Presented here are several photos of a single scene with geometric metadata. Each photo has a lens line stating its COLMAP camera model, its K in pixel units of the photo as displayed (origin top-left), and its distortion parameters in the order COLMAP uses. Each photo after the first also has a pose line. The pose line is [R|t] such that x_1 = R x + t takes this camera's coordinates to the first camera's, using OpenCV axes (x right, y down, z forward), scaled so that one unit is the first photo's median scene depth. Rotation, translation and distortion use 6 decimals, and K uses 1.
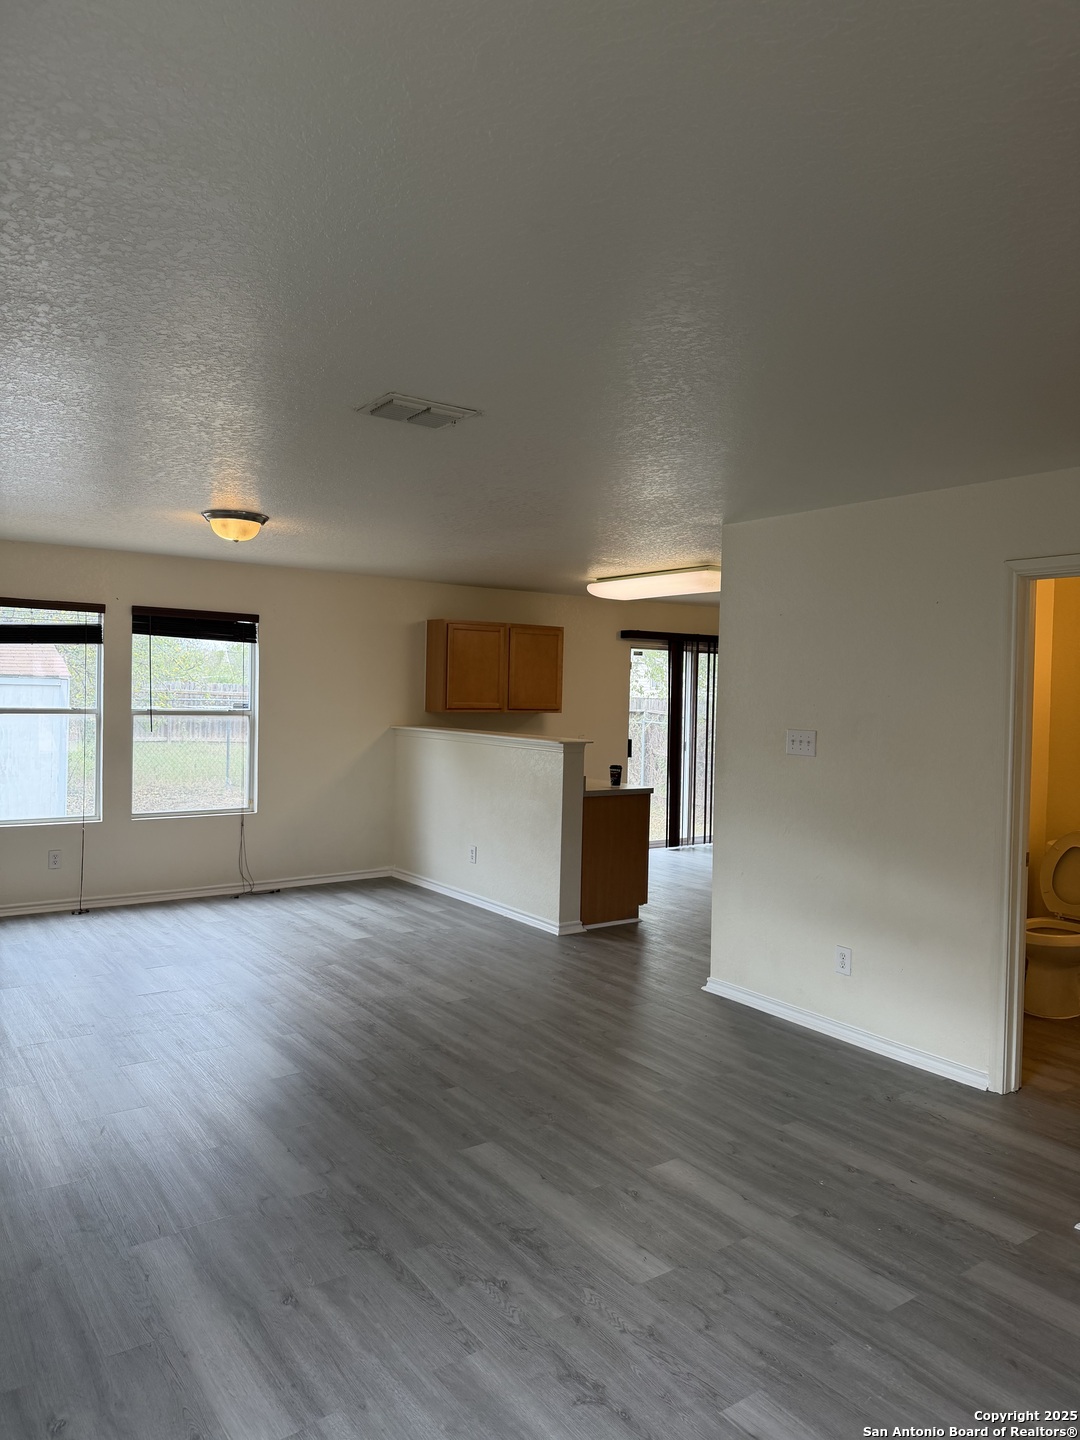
lens RADIAL K [[974.9, 0, 536.5], [0, 974.9, 712.5], [0, 0, 1]] dist [0.040493, -0.050997]
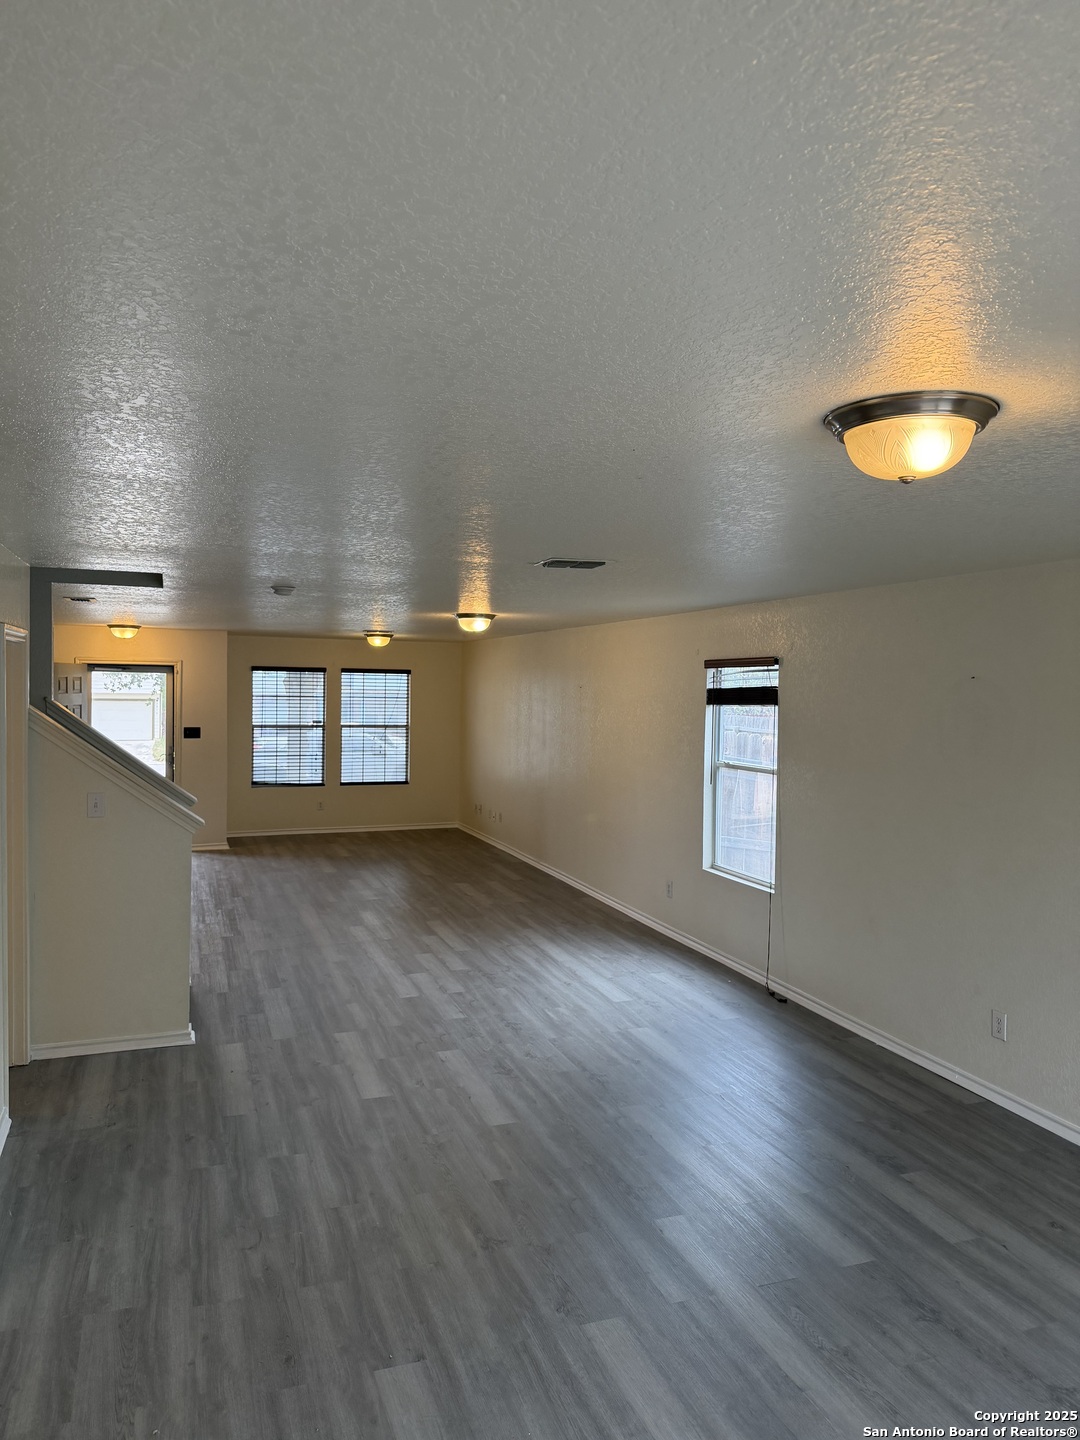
lens RADIAL K [[974.9, 0, 536.5], [0, 974.9, 712.5], [0, 0, 1]] dist [0.040493, -0.050997]
pose [[-0.960886, -0.042197, 0.273712, -0.391888], [-0.026268, 0.997755, 0.061603, -0.148051], [-0.275697, 0.052003, -0.959837, 2.006669]]
